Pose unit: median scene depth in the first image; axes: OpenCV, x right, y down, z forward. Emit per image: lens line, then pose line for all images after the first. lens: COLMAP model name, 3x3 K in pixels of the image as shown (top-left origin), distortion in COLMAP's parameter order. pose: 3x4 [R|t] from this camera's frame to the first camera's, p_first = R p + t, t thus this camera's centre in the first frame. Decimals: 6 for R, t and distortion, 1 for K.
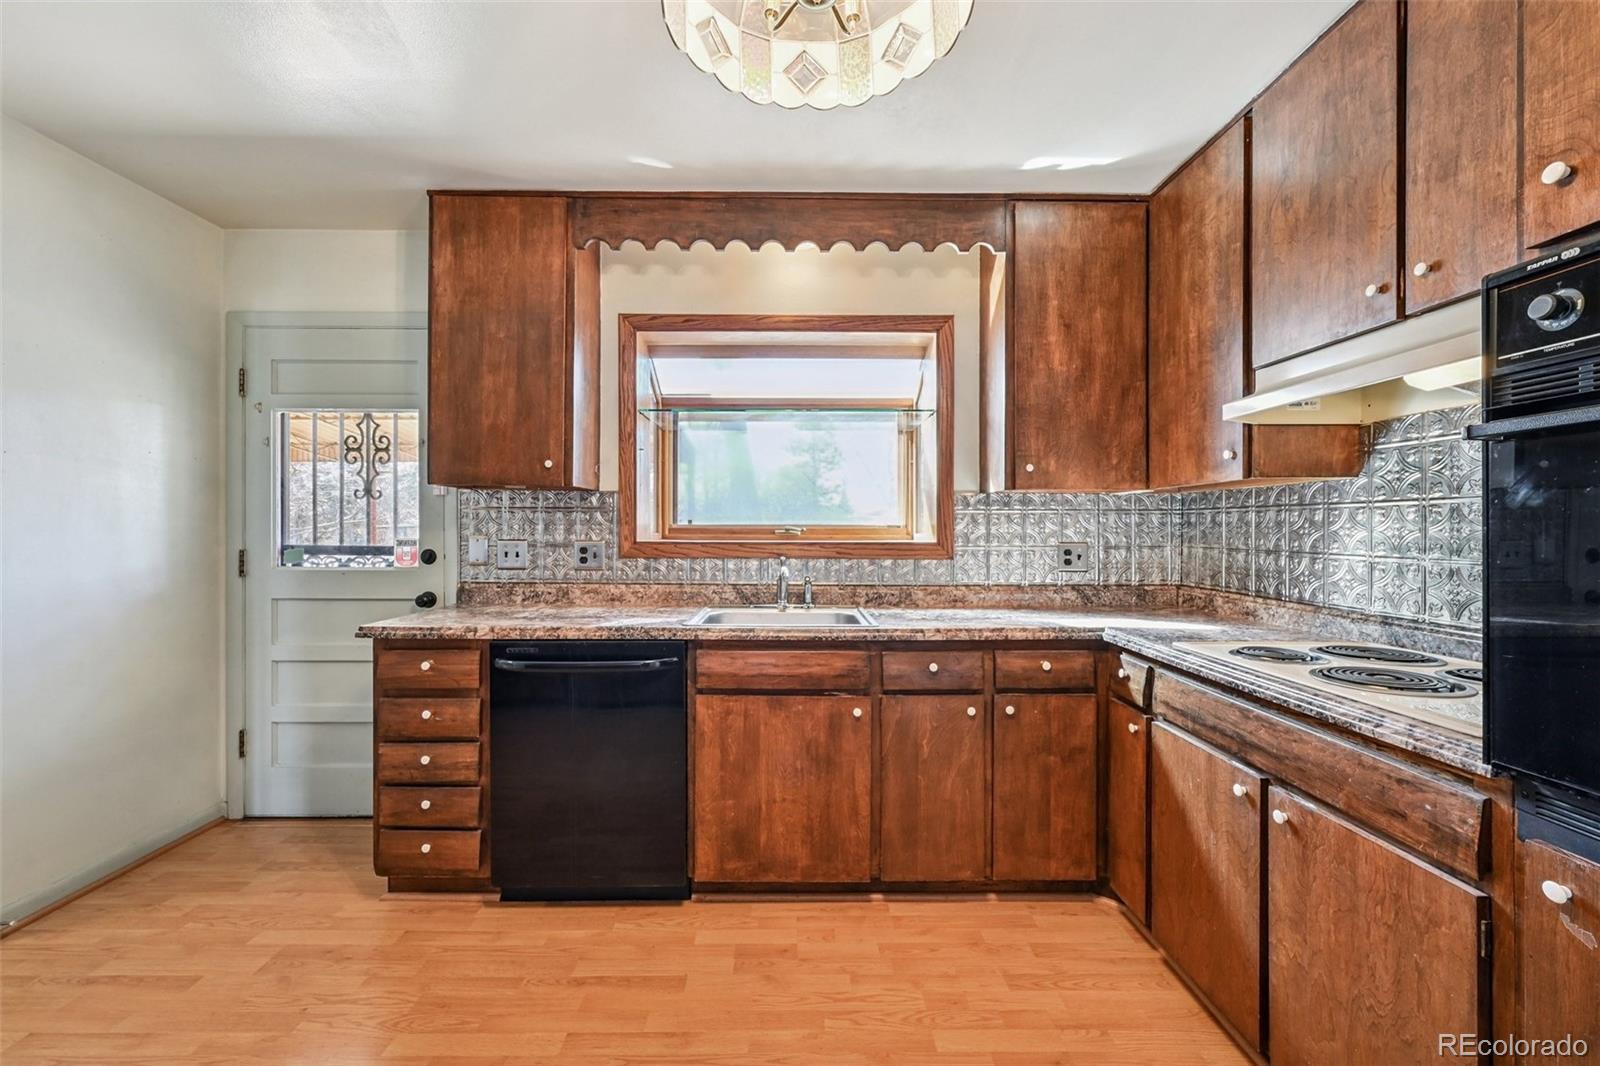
lens RADIAL K [[638.6, 0, 799.2], [0, 638.6, 528.6], [0, 0, 1]] dist [0.001700, 0.000240]
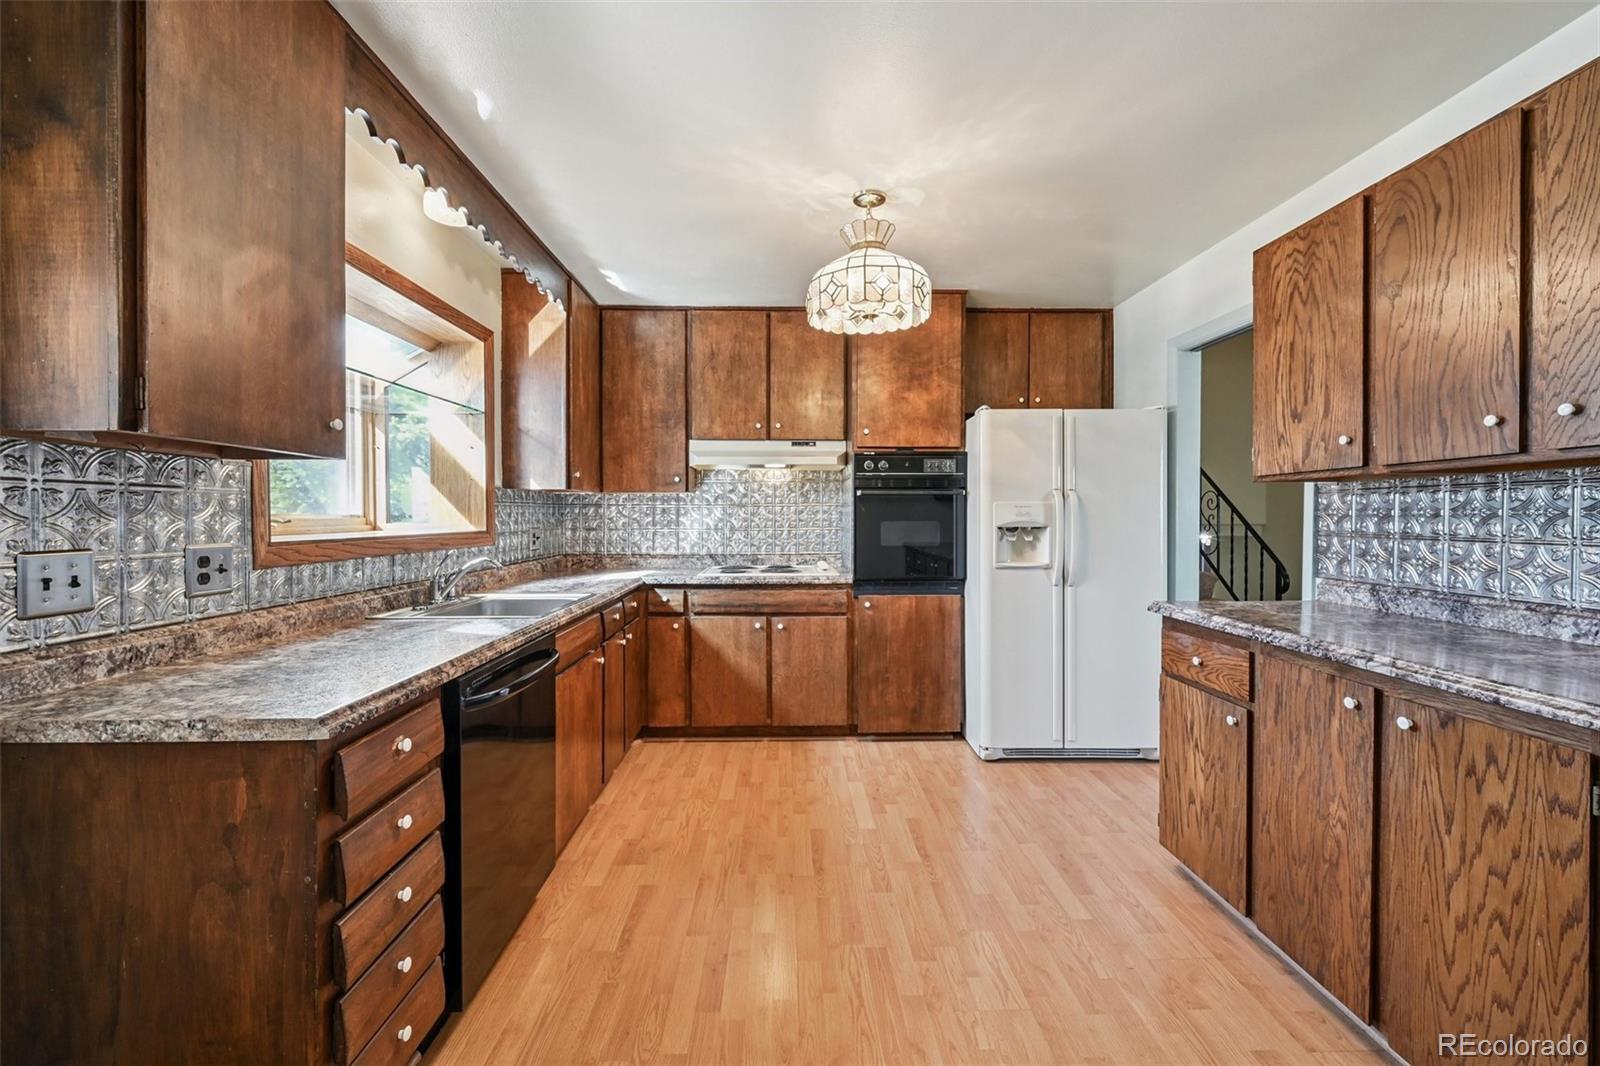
lens RADIAL K [[638.6, 0, 799.5], [0, 638.6, 524.2], [0, 0, 1]] dist [0.001700, 0.000240]
pose [[-0.018855, -0.018393, 0.999653, -1.177241], [-0.000691, 0.999831, 0.018383, -0.013693], [-0.999822, -0.000345, -0.018864, 0.605279]]
